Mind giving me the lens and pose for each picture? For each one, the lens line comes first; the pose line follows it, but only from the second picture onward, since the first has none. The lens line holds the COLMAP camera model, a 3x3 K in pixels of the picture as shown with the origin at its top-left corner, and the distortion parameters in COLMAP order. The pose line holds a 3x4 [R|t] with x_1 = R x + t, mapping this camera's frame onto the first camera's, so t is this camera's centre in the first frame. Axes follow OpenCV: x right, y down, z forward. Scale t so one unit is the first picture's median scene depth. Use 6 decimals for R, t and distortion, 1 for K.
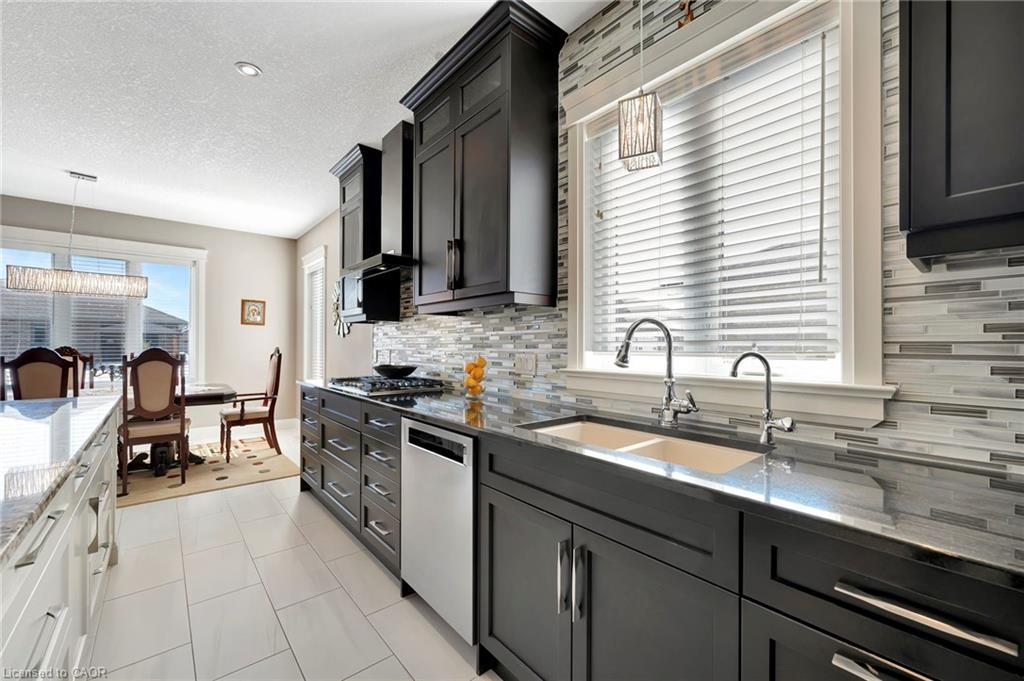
lens RADIAL K [[410.6, 0, 512.2], [0, 410.6, 349.0], [0, 0, 1]] dist [0.002982, 0.000009]
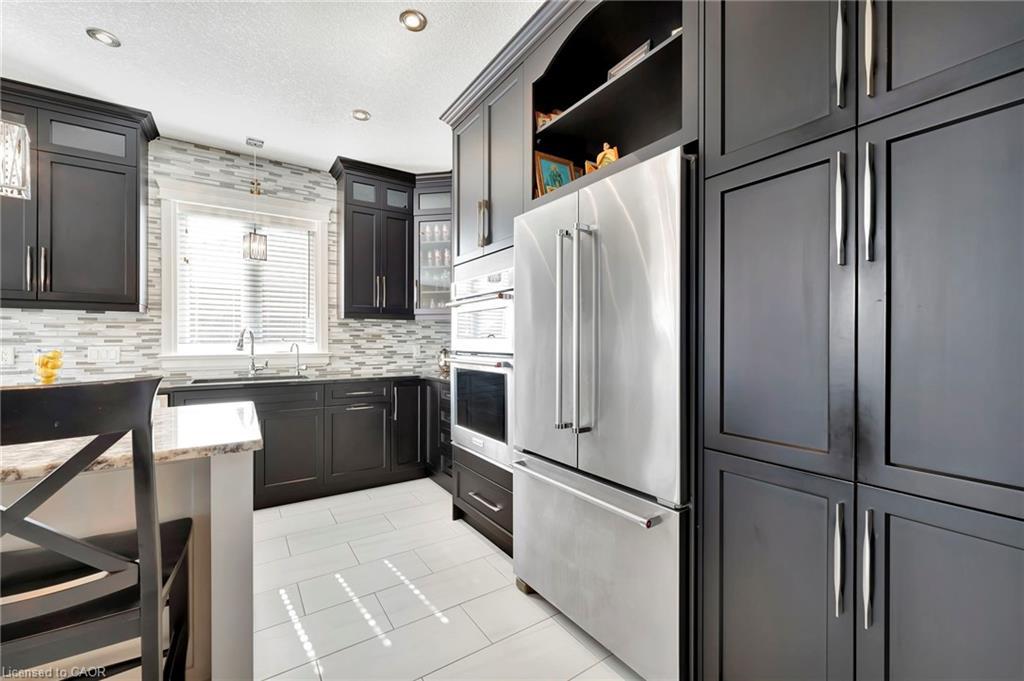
lens RADIAL K [[410.6, 0, 511.4], [0, 410.6, 343.1], [0, 0, 1]] dist [0.002982, 0.000009]
pose [[0.118139, -0.005072, 0.992984, -1.944193], [0.009335, 0.999948, 0.003997, 0.013515], [-0.992953, 0.008798, 0.118180, -0.745900]]
